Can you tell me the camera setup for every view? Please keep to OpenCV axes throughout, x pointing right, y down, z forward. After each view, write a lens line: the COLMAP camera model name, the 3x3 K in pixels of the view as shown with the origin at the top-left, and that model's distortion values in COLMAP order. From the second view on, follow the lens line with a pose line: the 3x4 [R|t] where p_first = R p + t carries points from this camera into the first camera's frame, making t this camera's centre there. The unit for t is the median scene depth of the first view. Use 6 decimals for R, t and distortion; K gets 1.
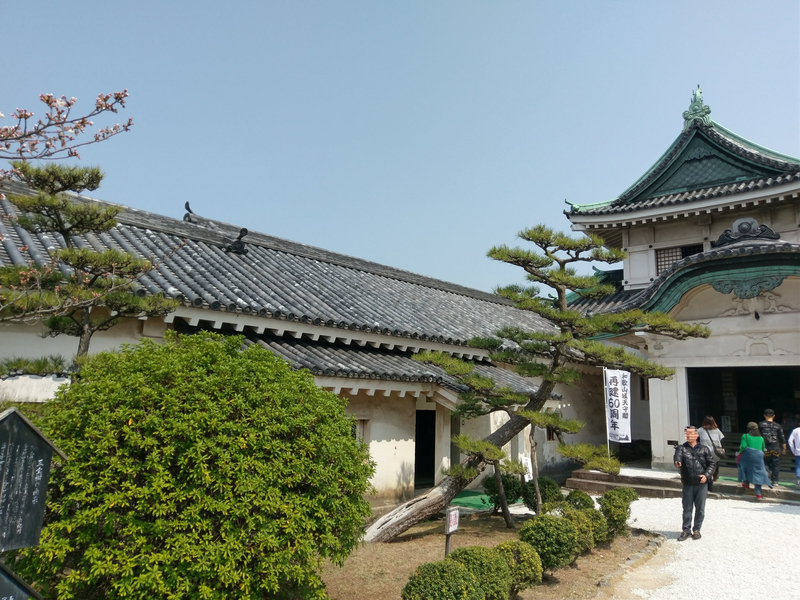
lens RADIAL K [[598.8, 0, 395.9], [0, 598.8, 300.6], [0, 0, 1]] dist [0.080267, -0.080470]
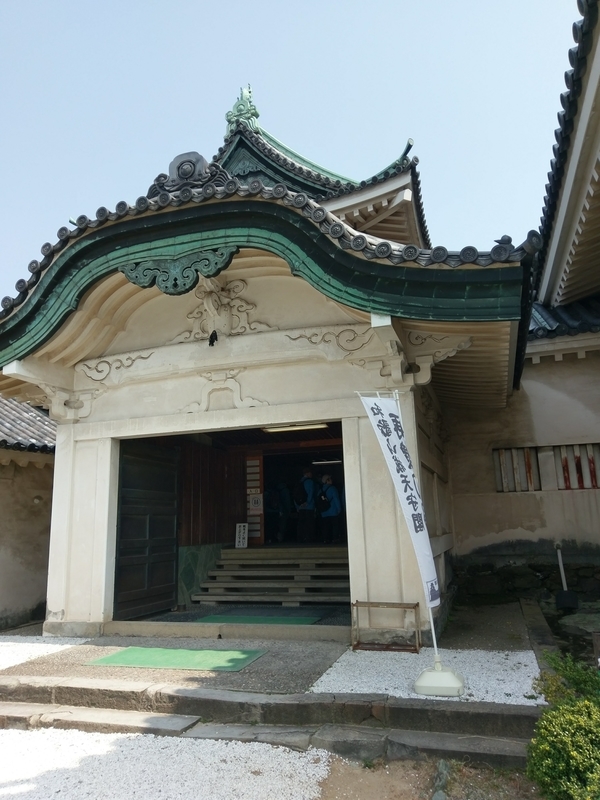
lens RADIAL K [[598.8, 0, 285.0], [0, 598.8, 396.8], [0, 0, 1]] dist [0.080267, -0.080470]
pose [[0.942919, 0.016391, 0.332619, 0.452652], [-0.003170, 0.999185, -0.040250, 0.095937], [-0.333007, 0.036898, 0.942202, 0.447552]]
